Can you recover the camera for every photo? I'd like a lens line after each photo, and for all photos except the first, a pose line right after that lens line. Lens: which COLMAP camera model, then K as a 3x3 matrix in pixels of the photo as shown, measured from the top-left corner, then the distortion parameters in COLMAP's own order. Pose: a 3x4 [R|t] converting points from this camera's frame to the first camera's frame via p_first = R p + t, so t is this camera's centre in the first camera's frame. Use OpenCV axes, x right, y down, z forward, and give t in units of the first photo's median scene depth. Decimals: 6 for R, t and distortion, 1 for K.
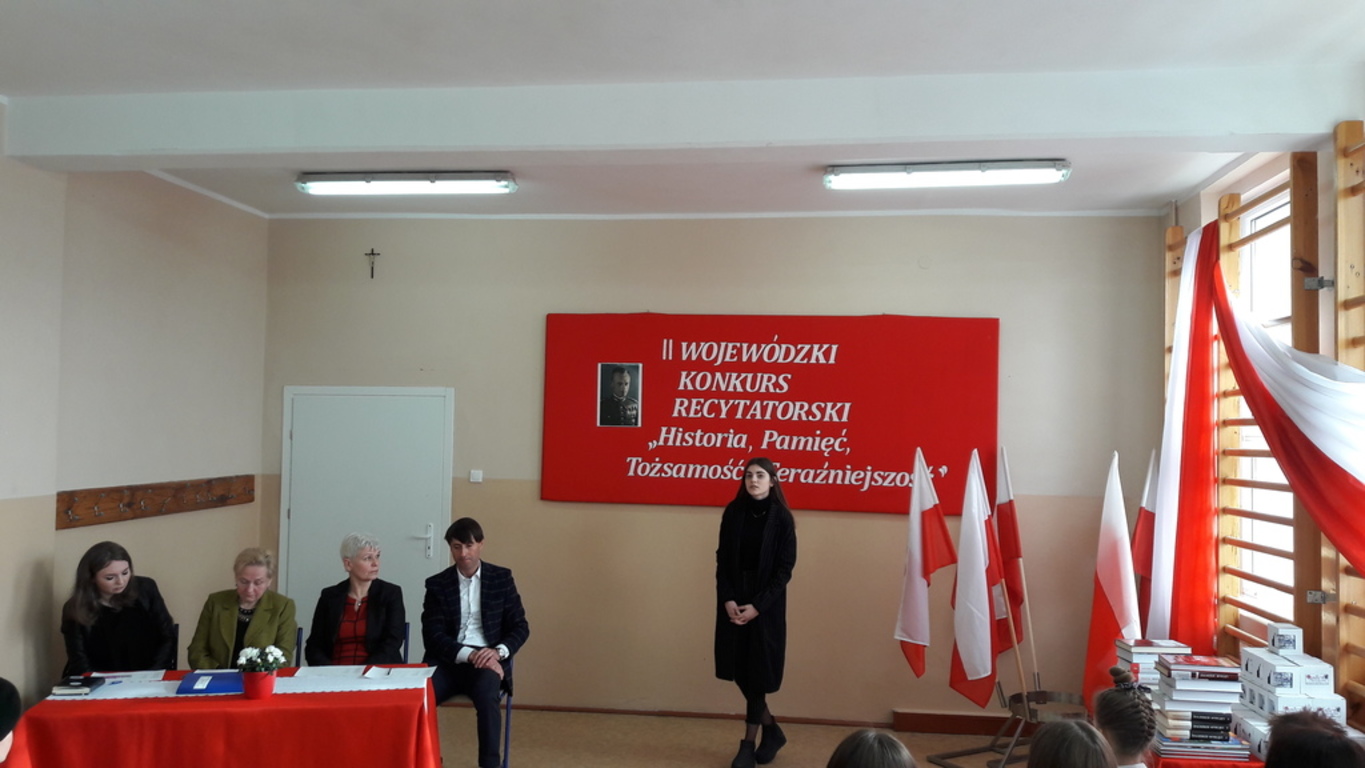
lens RADIAL K [[1126.0, 0, 662.4], [0, 1126.0, 389.0], [0, 0, 1]] dist [0.165284, -0.274603]
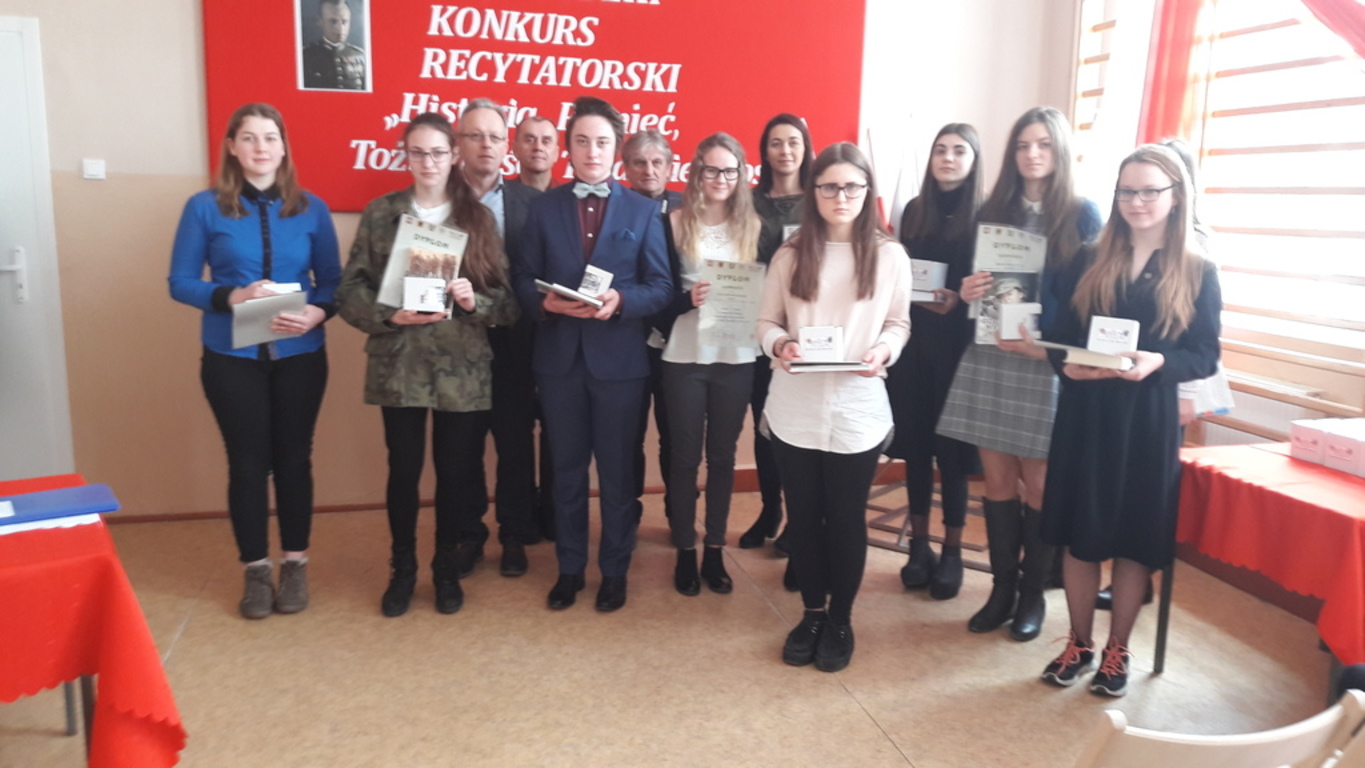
lens RADIAL K [[1126.0, 0, 680.8], [0, 1126.0, 378.1], [0, 0, 1]] dist [0.165284, -0.274603]
pose [[0.931515, -0.061016, 0.358548, -0.101284], [-0.013780, 0.979199, 0.202435, 0.059896], [-0.363442, -0.193511, 0.911298, 0.305479]]
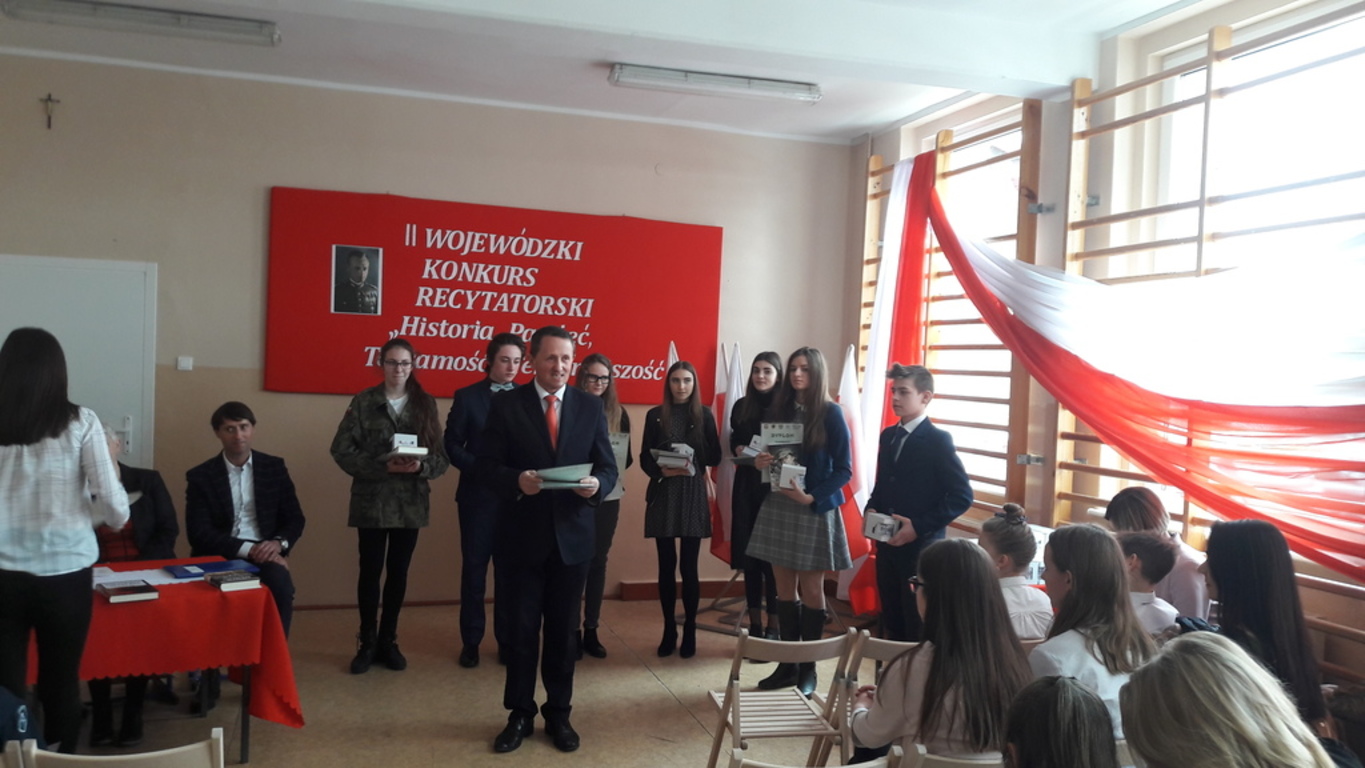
lens RADIAL K [[1126.0, 0, 671.1], [0, 1126.0, 406.0], [0, 0, 1]] dist [0.165284, -0.274603]
pose [[0.911913, 0.001268, 0.410381, -0.193710], [-0.038102, 0.995937, 0.081591, 0.022627], [-0.408610, -0.090040, 0.908257, 0.015974]]
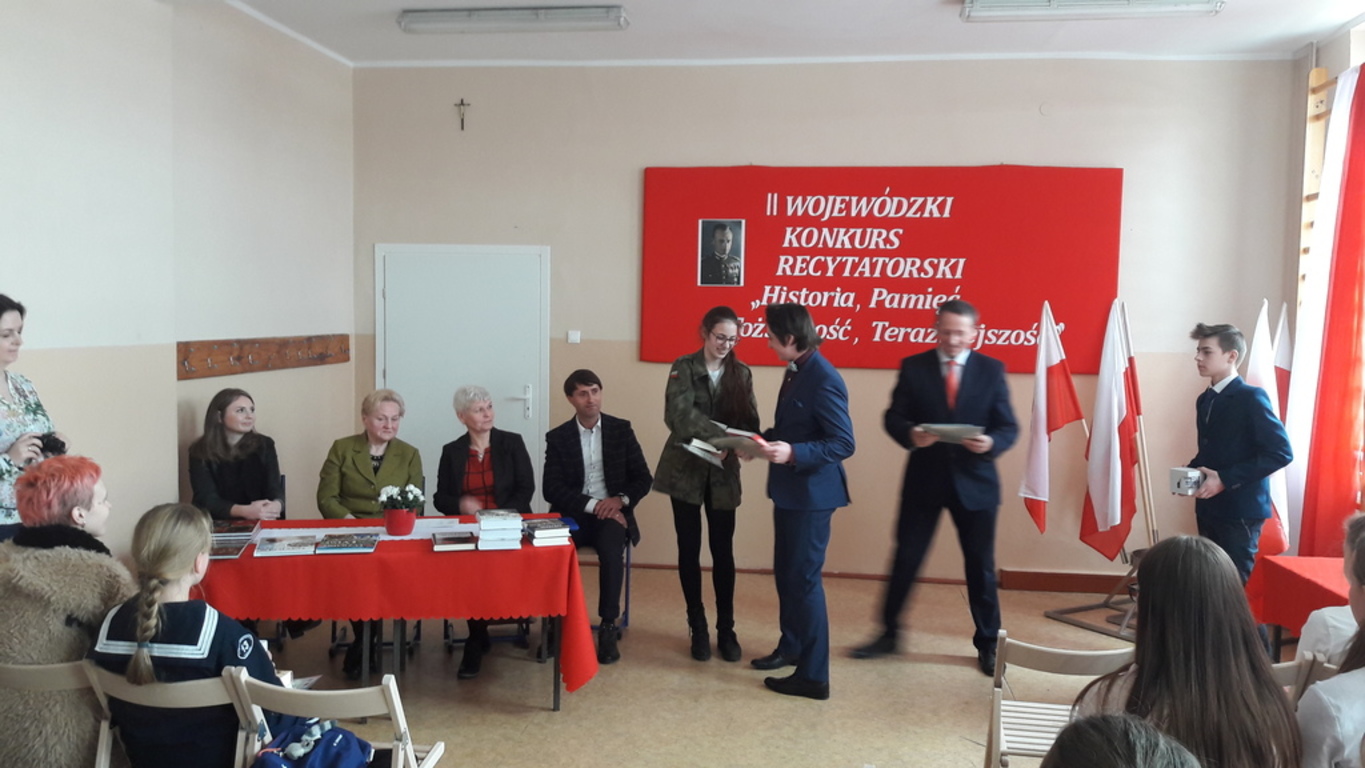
lens RADIAL K [[1126.0, 0, 666.5], [0, 1126.0, 390.1], [0, 0, 1]] dist [0.165284, -0.274603]
pose [[0.999973, -0.000302, -0.007350, -0.079358], [0.001033, 0.995029, 0.099581, 0.026591], [0.007283, -0.099585, 0.995002, 0.023978]]
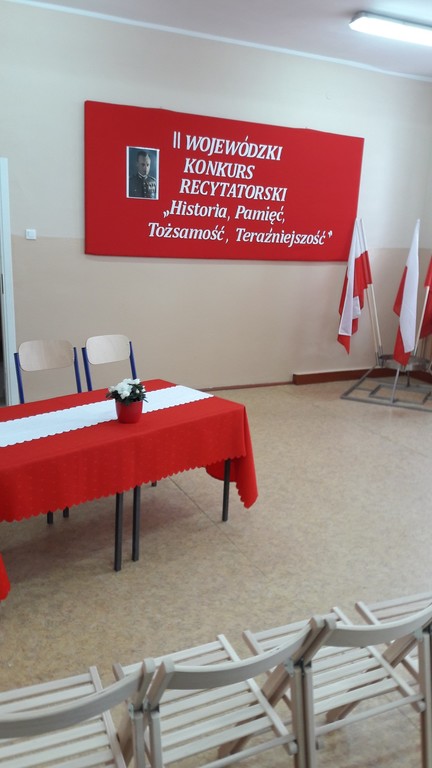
lens RADIAL K [[633.5, 0, 217.2], [0, 633.5, 382.1], [0, 0, 1]] dist [0.165284, -0.274603]
pose [[0.827668, -0.116416, 0.549011, -0.420868], [-0.046309, 0.960746, 0.273538, 0.030713], [-0.559304, -0.251822, 0.789788, 0.290663]]
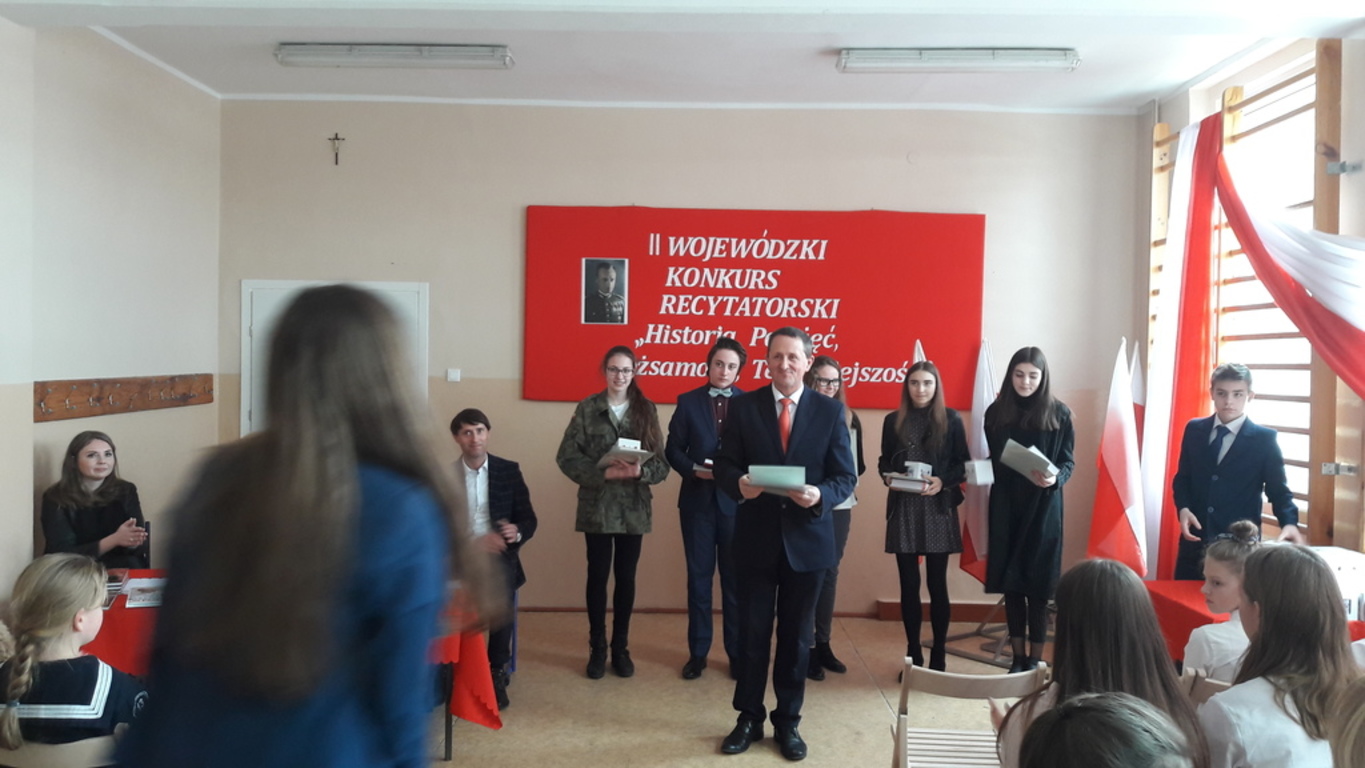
lens RADIAL K [[1126.0, 0, 667.3], [0, 1126.0, 383.2], [0, 0, 1]] dist [0.165284, -0.274603]
pose [[0.993115, -0.004388, 0.117063, -0.100688], [-0.002502, 0.998276, 0.058647, 0.027754], [-0.117118, -0.058536, 0.991391, 0.023559]]
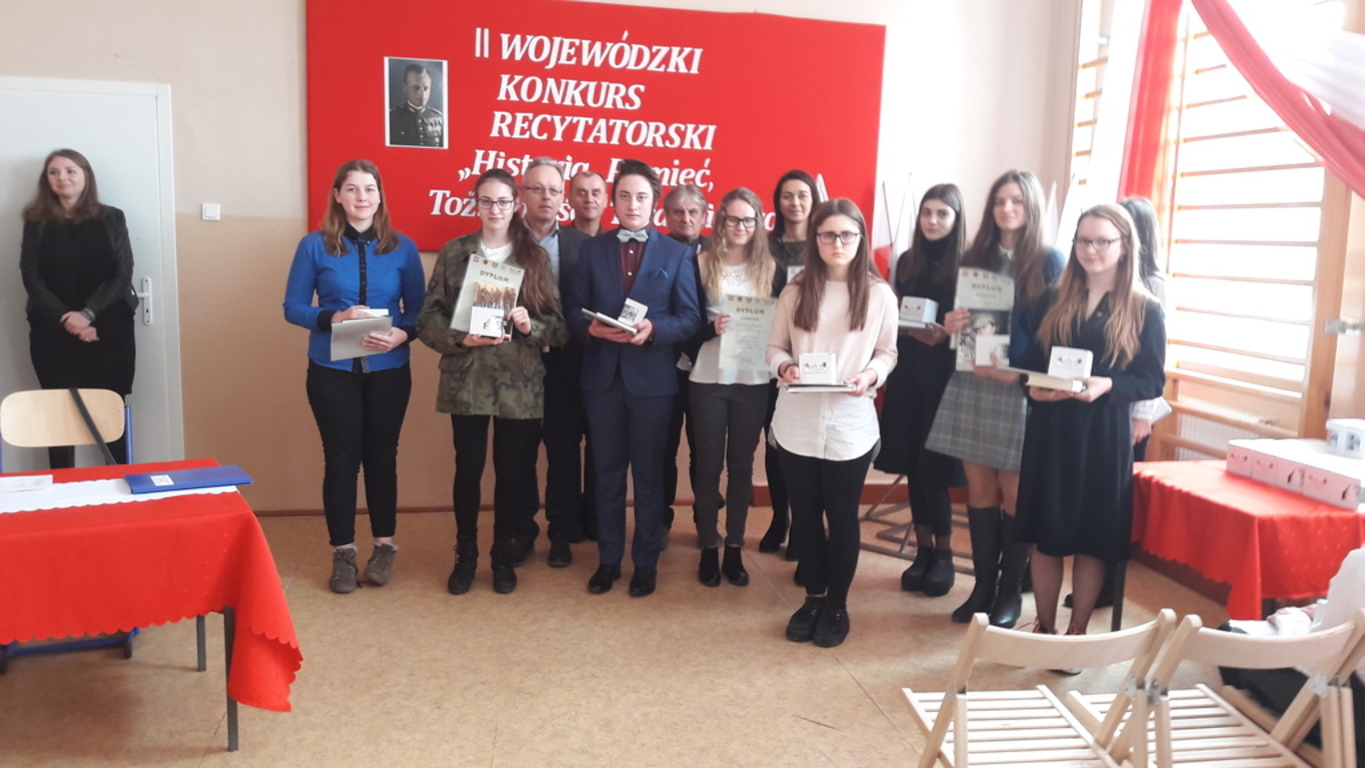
lens RADIAL K [[1126.0, 0, 675.9], [0, 1126.0, 391.6], [0, 0, 1]] dist [0.165284, -0.274603]
pose [[0.948914, -0.034169, 0.313681, -0.120821], [-0.023508, 0.983701, 0.178268, 0.054792], [-0.314659, -0.176535, 0.932644, 0.215241]]
